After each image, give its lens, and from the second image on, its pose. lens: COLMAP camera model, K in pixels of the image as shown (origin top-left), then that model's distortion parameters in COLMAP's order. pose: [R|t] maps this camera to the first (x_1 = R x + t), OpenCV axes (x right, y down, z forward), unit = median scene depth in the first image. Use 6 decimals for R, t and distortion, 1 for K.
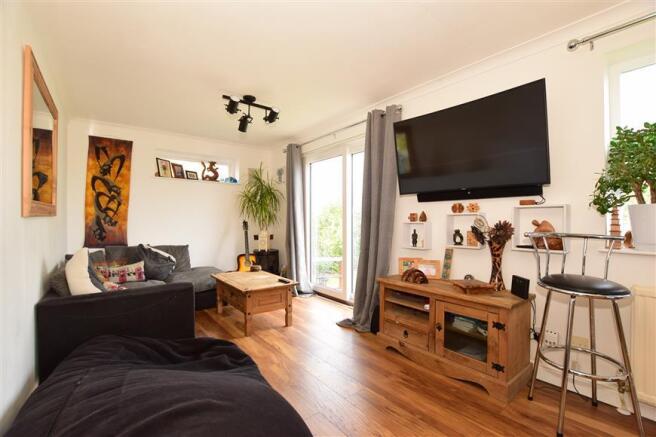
lens RADIAL K [[295.2, 0, 328.0], [0, 295.2, 218.5], [0, 0, 1]] dist [-0.003981, -0.000439]
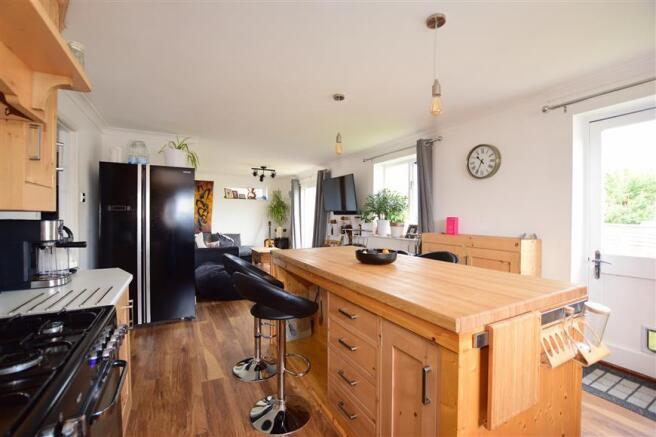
lens RADIAL K [[295.2, 0, 328.0], [0, 295.2, 218.5], [0, 0, 1]] dist [-0.003981, -0.000439]
pose [[0.982930, 0.005827, -0.183889, 0.467765], [-0.003560, 0.999914, 0.012656, -0.038124], [0.183947, -0.011785, 0.982865, -0.827548]]
